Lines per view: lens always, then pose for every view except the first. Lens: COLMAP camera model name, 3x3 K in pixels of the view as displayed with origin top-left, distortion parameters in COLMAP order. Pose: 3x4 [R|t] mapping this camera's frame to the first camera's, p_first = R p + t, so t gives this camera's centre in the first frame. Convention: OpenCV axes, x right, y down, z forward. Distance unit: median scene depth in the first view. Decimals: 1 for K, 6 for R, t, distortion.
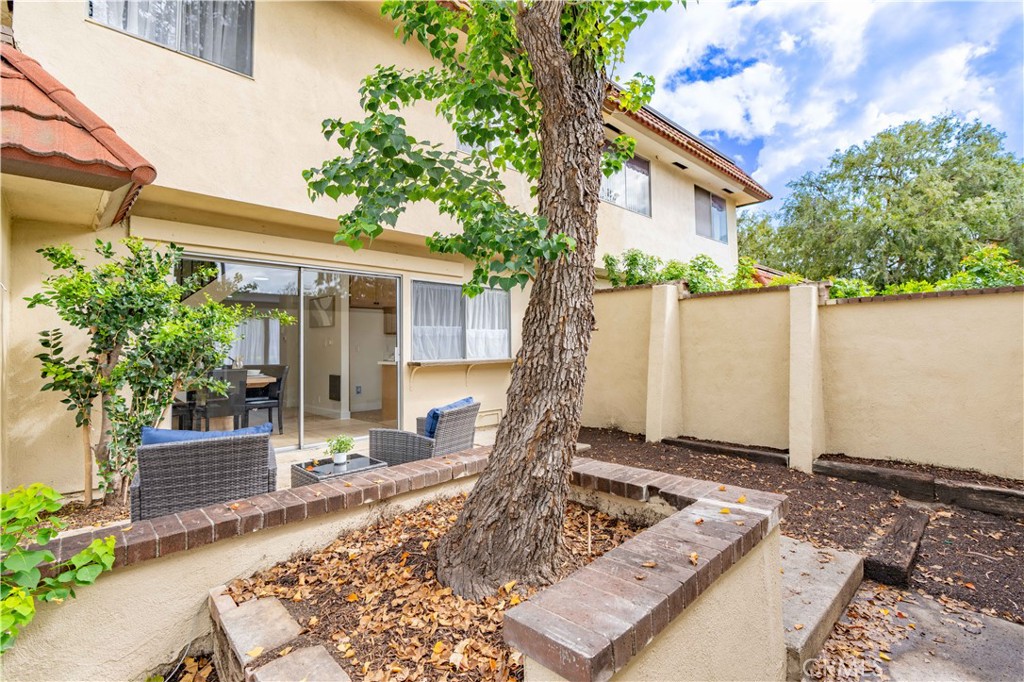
lens RADIAL K [[467.3, 0, 509.2], [0, 467.3, 337.4], [0, 0, 1]] dist [-0.003248, 0.000013]
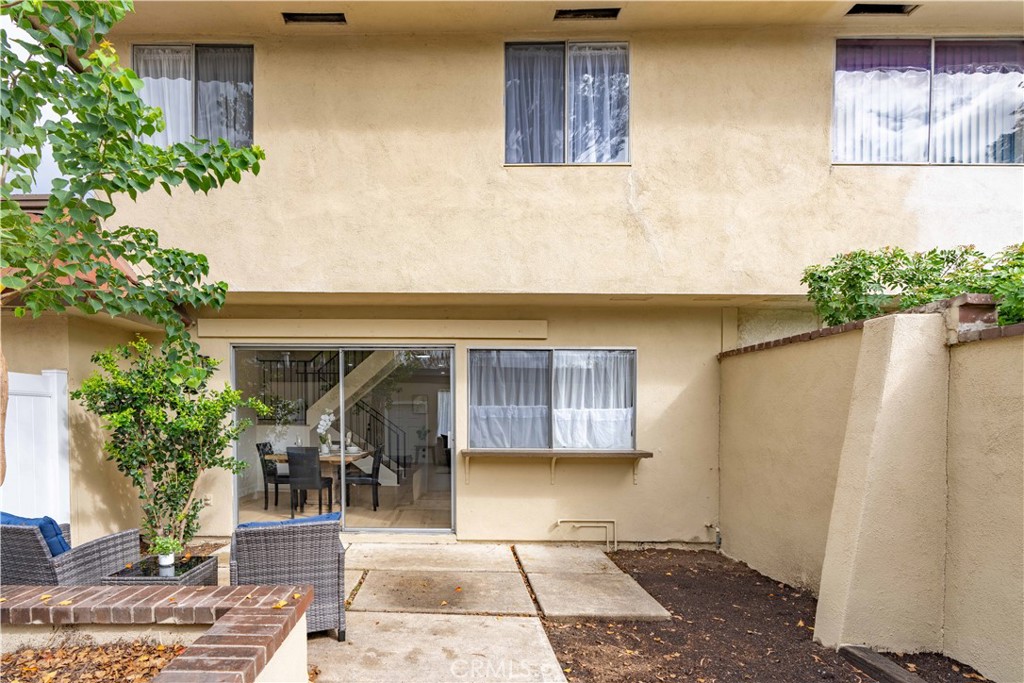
lens RADIAL K [[467.3, 0, 480.9], [0, 467.3, 435.5], [0, 0, 1]] dist [-0.003248, 0.000013]
pose [[0.716815, 0.048725, -0.695559, 0.366309], [-0.003146, 0.997771, 0.066653, -0.025661], [0.697257, -0.045590, 0.715370, 0.399147]]
